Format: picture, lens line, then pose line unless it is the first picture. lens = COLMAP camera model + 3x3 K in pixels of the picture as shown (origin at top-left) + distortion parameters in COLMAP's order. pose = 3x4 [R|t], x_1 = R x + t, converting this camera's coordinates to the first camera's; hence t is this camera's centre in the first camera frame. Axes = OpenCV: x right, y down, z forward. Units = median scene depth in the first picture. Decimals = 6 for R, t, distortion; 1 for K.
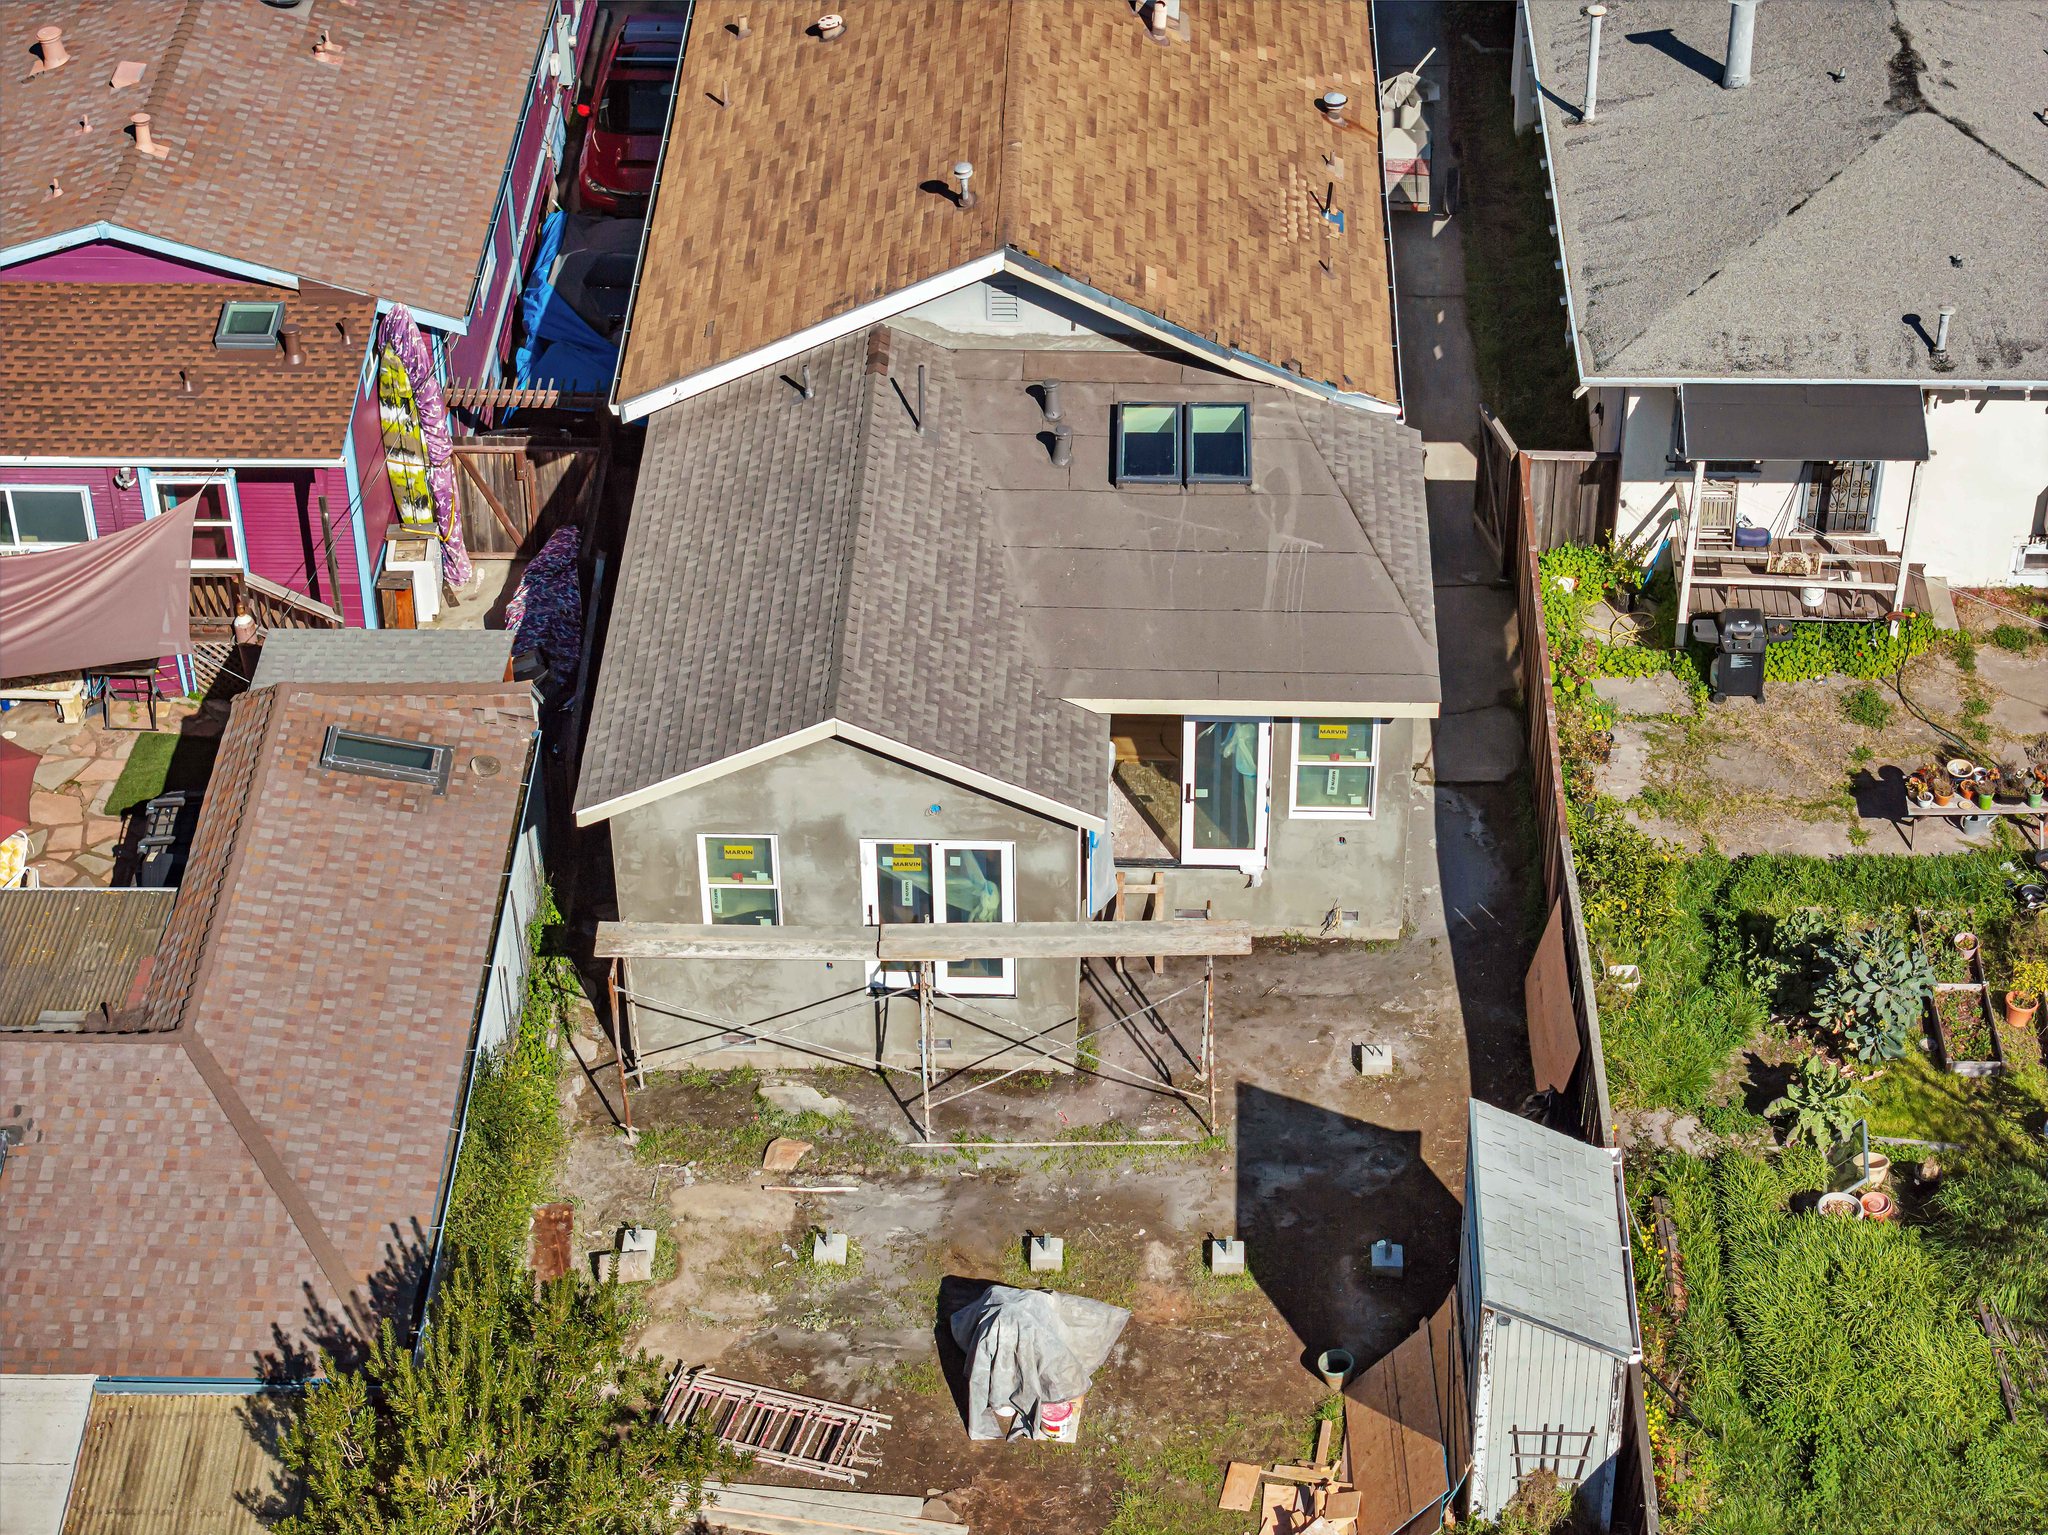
lens RADIAL K [[4094.9, 0, 1026.3], [0, 4094.9, 763.1], [0, 0, 1]] dist [-0.048264, 0.000000]
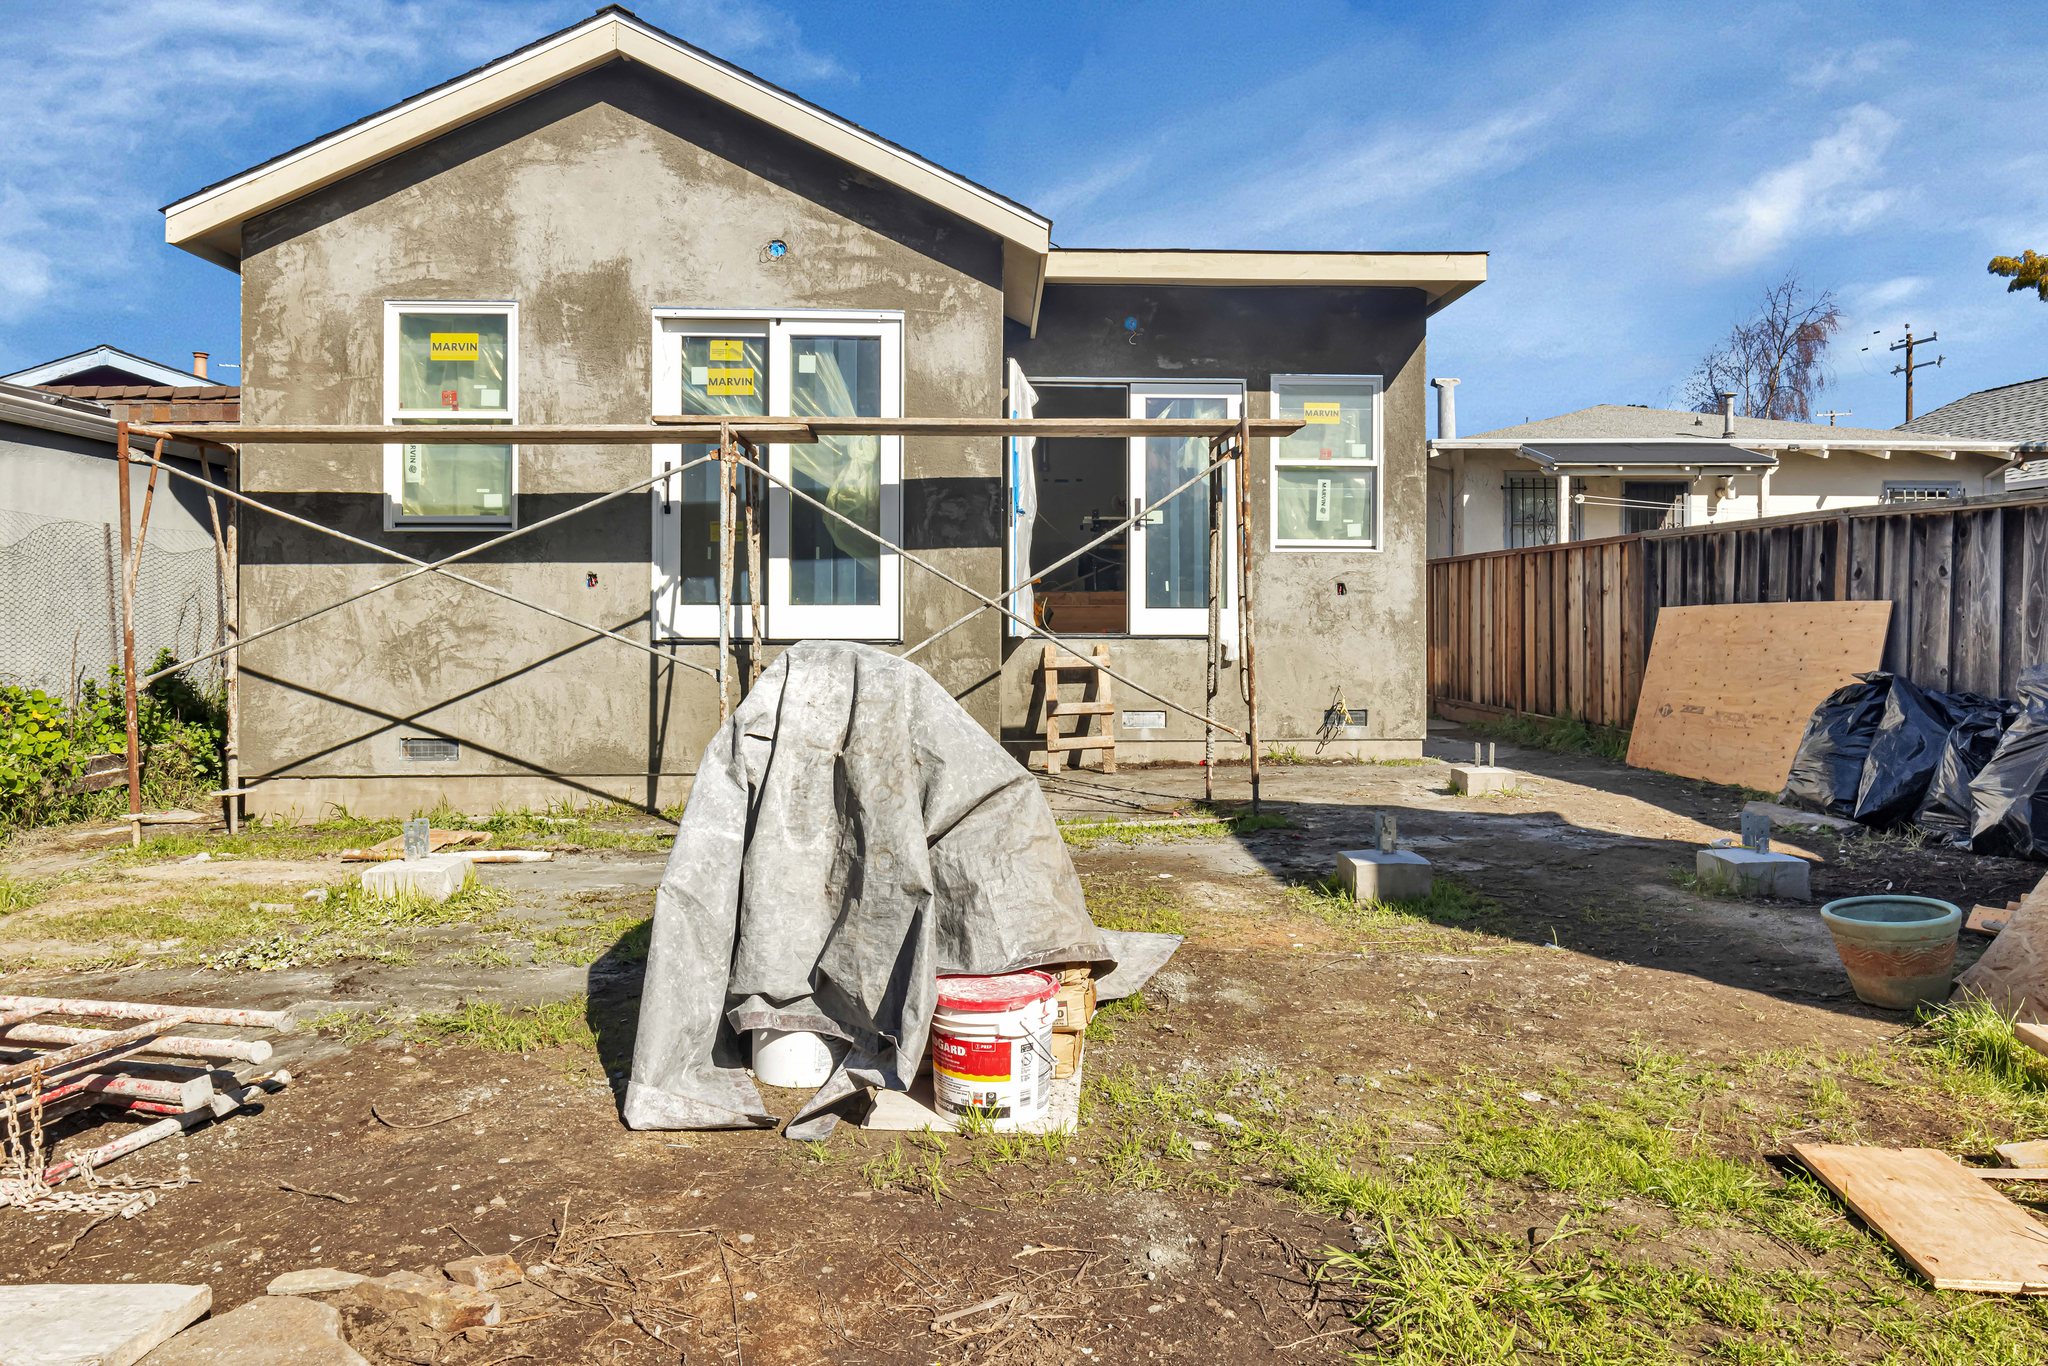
lens RADIAL K [[1292.0, 0, 1041.1], [0, 1292.0, 602.1], [0, 0, 1]] dist [0.012750, -0.002262]
pose [[0.997009, 0.010494, 0.076572, 0.003431], [0.039419, 0.783146, -0.620588, 0.167910], [-0.066479, 0.621750, 0.780389, 0.821539]]
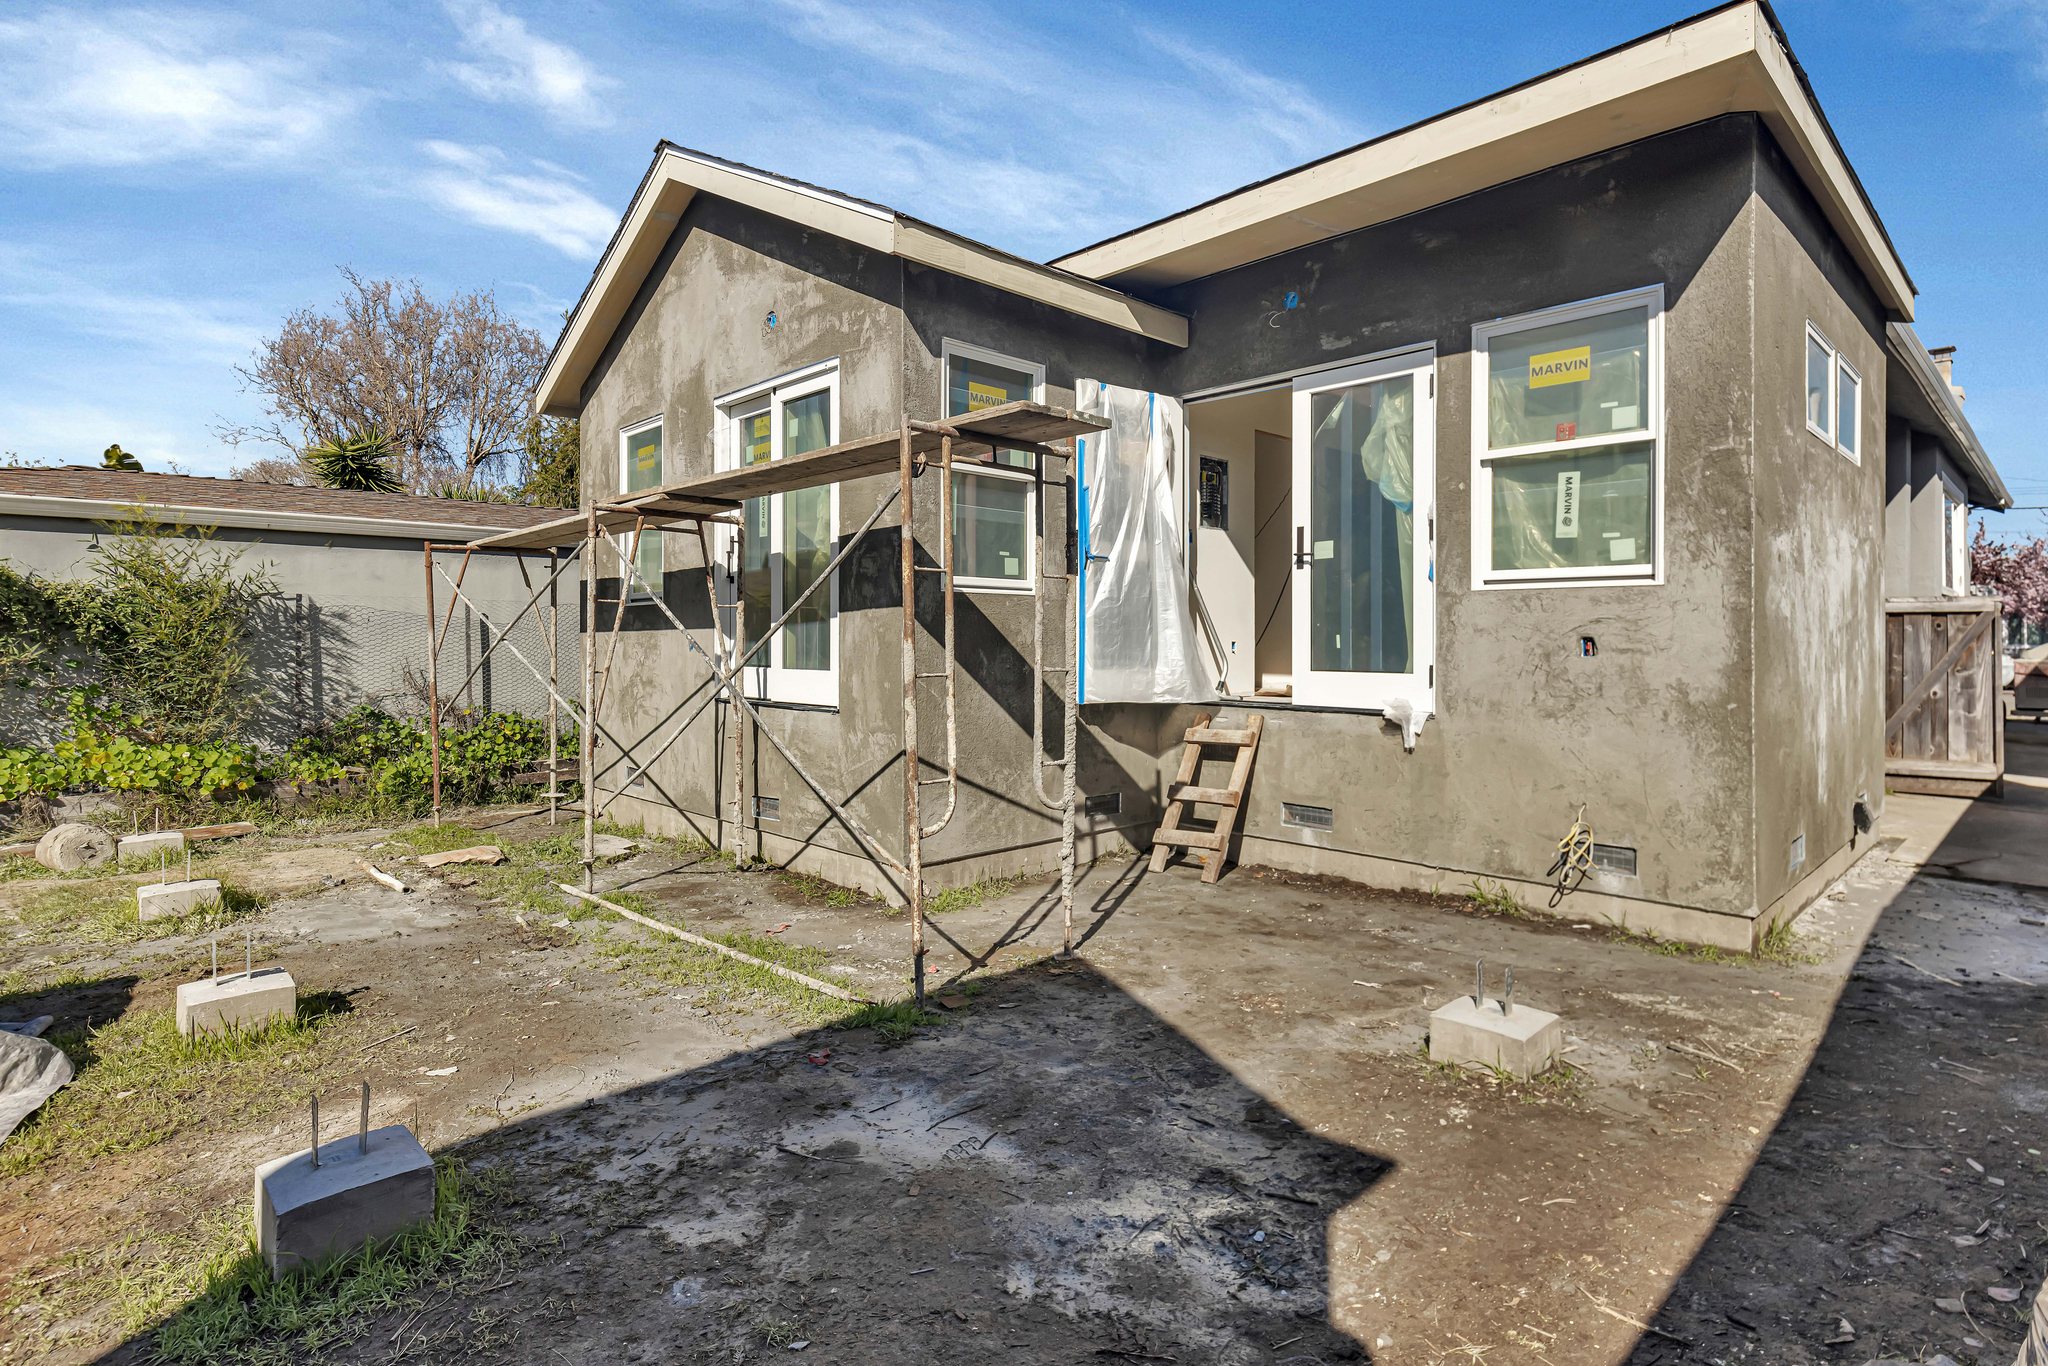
lens RADIAL K [[1028.5, 0, 1049.5], [0, 1028.5, 633.5], [0, 0, 1]] dist [0.009412, -0.002031]
pose [[0.725614, 0.005124, -0.688083, 0.114003], [-0.428148, 0.786186, -0.445646, 0.097085], [0.538678, 0.617968, 0.572661, 0.901873]]
